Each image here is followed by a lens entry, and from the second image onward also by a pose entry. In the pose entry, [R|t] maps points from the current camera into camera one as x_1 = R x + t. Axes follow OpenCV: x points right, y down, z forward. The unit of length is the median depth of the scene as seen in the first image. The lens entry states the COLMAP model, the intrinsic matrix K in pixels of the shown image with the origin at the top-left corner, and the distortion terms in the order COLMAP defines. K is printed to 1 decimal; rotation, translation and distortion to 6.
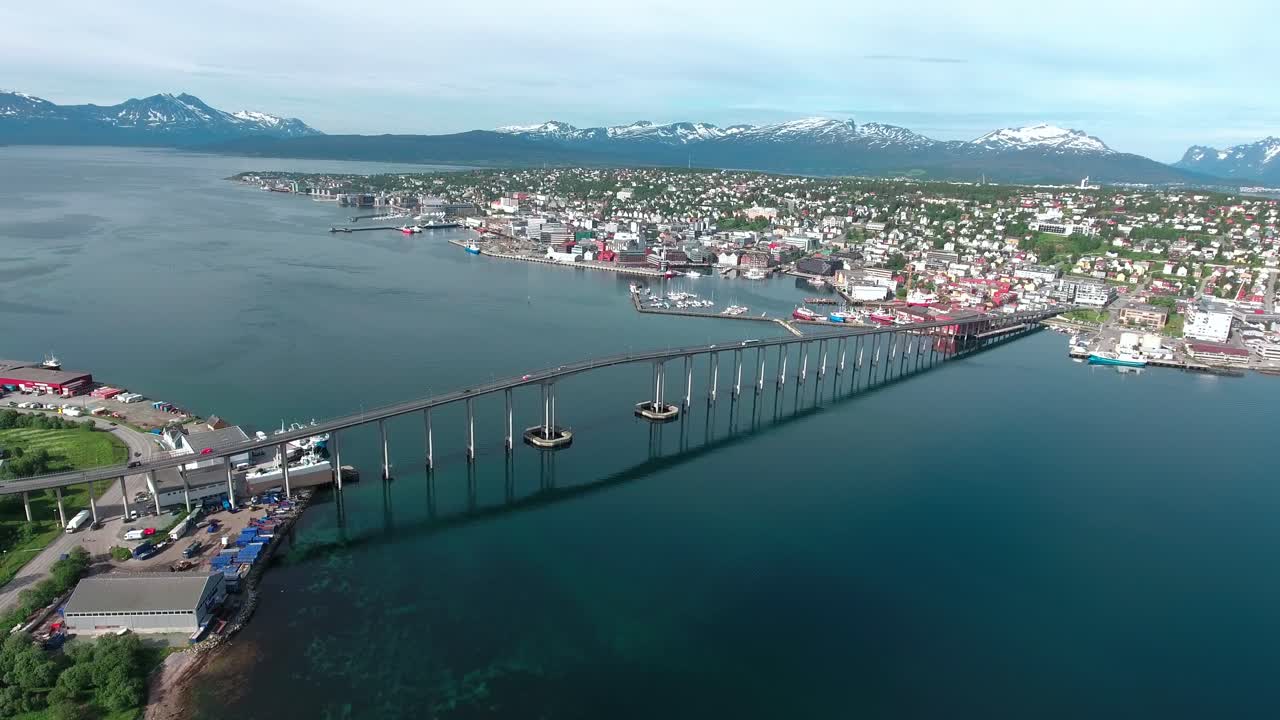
lens RADIAL K [[787.2, 0, 640.0], [0, 787.2, 360.0], [0, 0, 1]] dist [-0.021413, 0.003377]
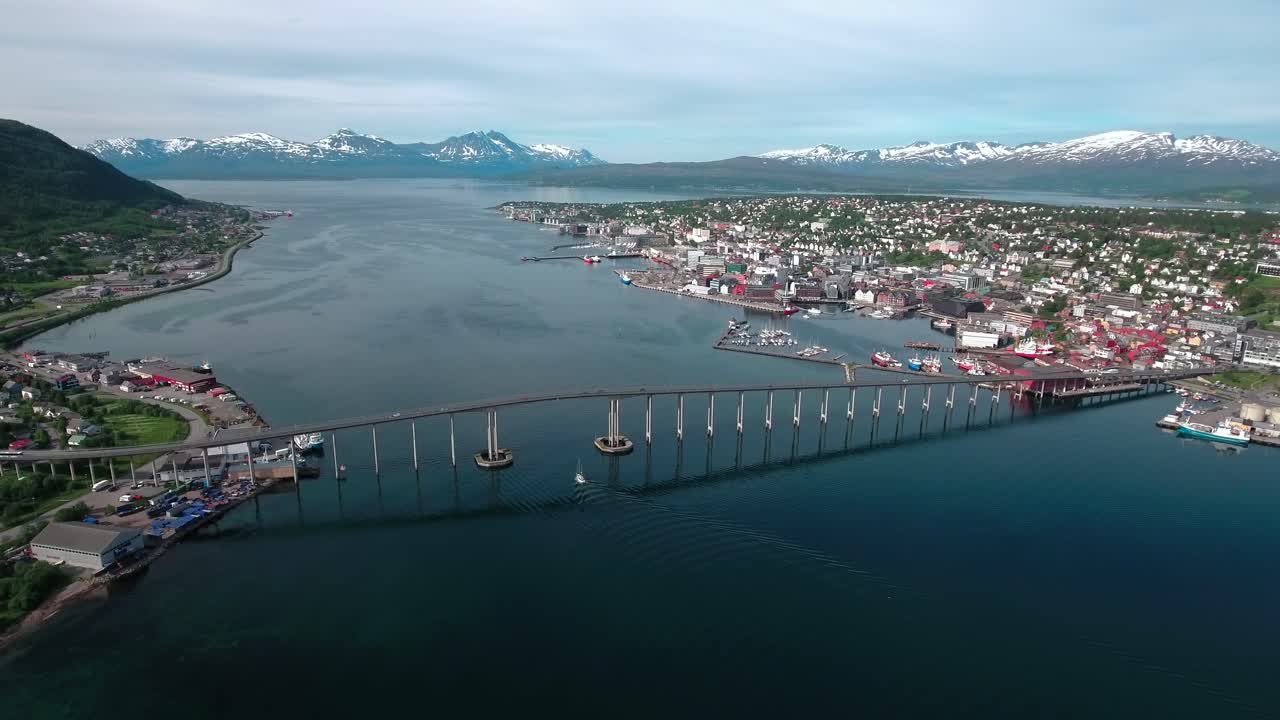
lens RADIAL K [[787.2, 0, 640.0], [0, 787.2, 360.0], [0, 0, 1]] dist [-0.021413, 0.003377]
pose [[0.942282, 0.056024, -0.330100, 0.151589], [-0.065265, 0.997724, -0.016967, -0.013192], [0.328398, 0.037532, 0.943793, -0.003784]]
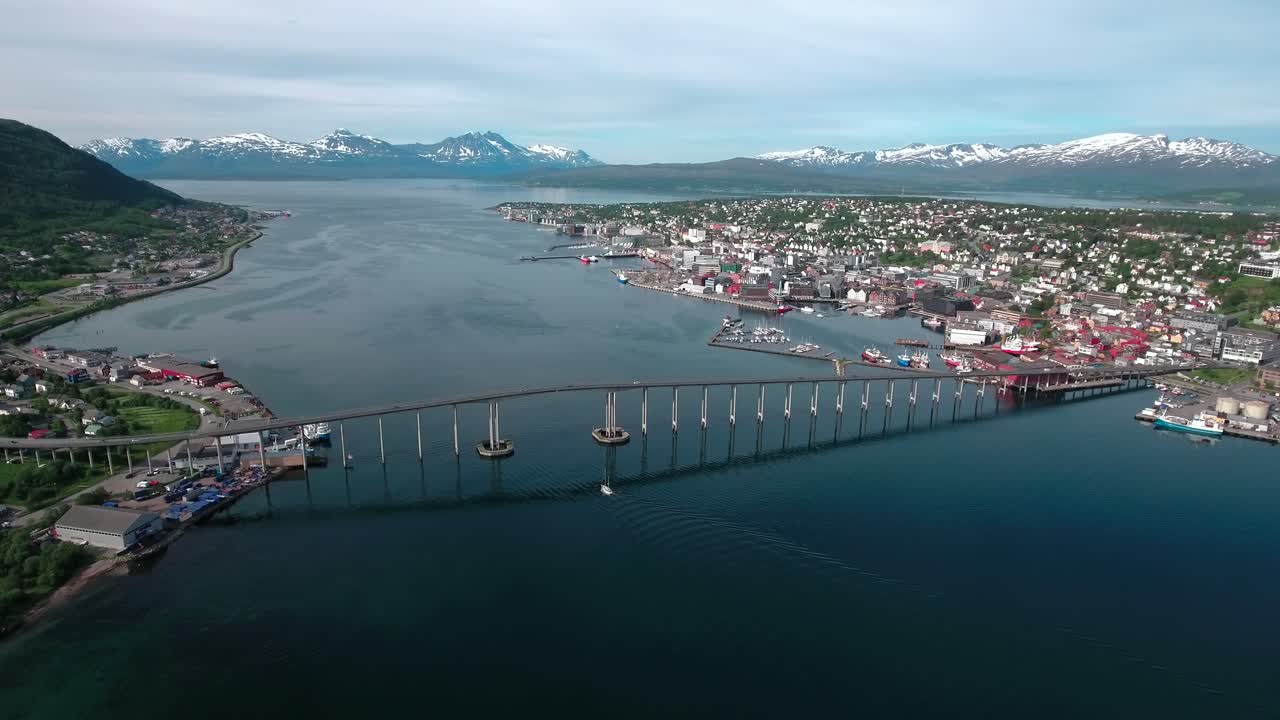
lens RADIAL K [[787.2, 0, 640.0], [0, 787.2, 360.0], [0, 0, 1]] dist [-0.021413, 0.003377]
pose [[0.943696, 0.056630, -0.325931, 0.156948], [-0.066268, 0.997630, -0.018537, -0.009171], [0.324109, 0.039093, 0.945212, -0.017880]]
